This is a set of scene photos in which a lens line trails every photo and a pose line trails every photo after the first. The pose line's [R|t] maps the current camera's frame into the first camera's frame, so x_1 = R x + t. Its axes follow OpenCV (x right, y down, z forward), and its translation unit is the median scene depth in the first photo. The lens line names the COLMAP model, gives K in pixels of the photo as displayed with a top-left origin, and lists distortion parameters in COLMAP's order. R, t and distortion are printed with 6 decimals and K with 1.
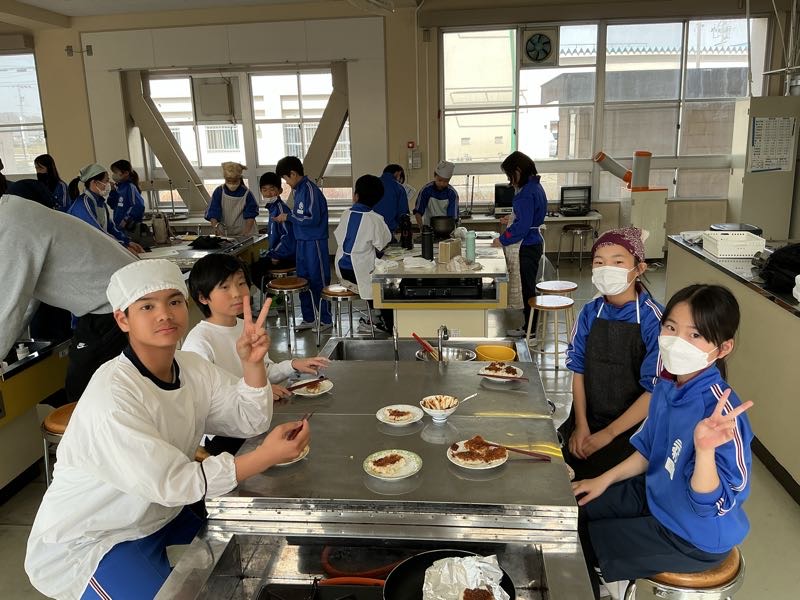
lens RADIAL K [[697.4, 0, 394.9], [0, 697.4, 299.0], [0, 0, 1]] dist [0.043879, -0.110201]
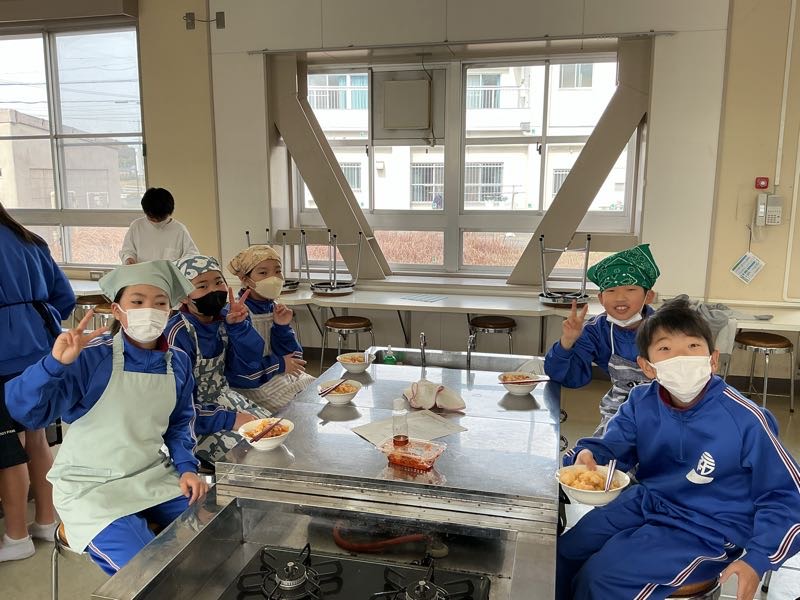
lens RADIAL K [[697.4, 0, 407.8], [0, 697.4, 301.3], [0, 0, 1]] dist [0.043879, -0.110201]
pose [[0.989932, 0.053825, -0.130908, -0.166310], [-0.061767, 0.996440, -0.057375, -0.074899], [0.127354, 0.064883, 0.989733, 0.396126]]
